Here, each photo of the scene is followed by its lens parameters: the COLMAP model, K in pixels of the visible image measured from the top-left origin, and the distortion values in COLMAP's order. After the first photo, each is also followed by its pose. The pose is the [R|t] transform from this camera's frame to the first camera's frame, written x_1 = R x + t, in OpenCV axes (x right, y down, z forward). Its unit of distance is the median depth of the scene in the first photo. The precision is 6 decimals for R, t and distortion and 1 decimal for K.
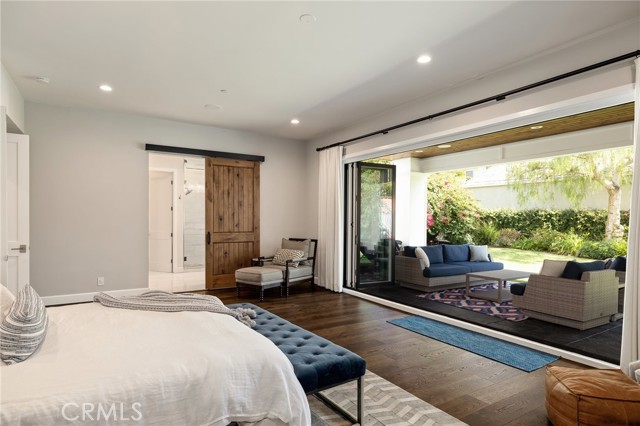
lens RADIAL K [[359.1, 0, 311.5], [0, 359.1, 227.0], [0, 0, 1]] dist [-0.017263, -0.000898]
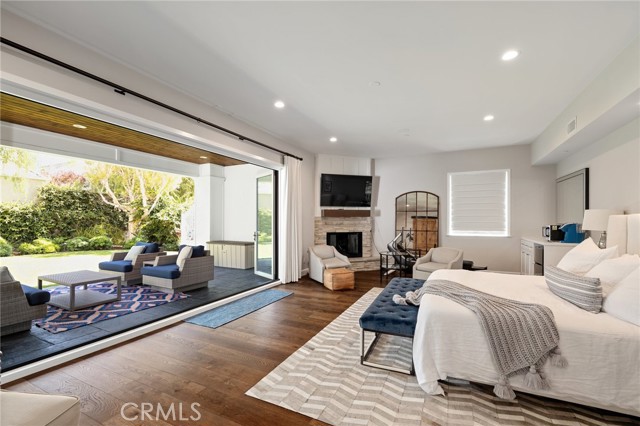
lens RADIAL K [[276.5, 0, 323.0], [0, 276.5, 221.7], [0, 0, 1]] dist [0.001877, -0.001082]
pose [[-0.552631, -0.011881, 0.833342, -0.370018], [0.012421, 0.999670, 0.022489, -0.017783], [-0.833334, 0.022780, -0.552301, 0.789086]]
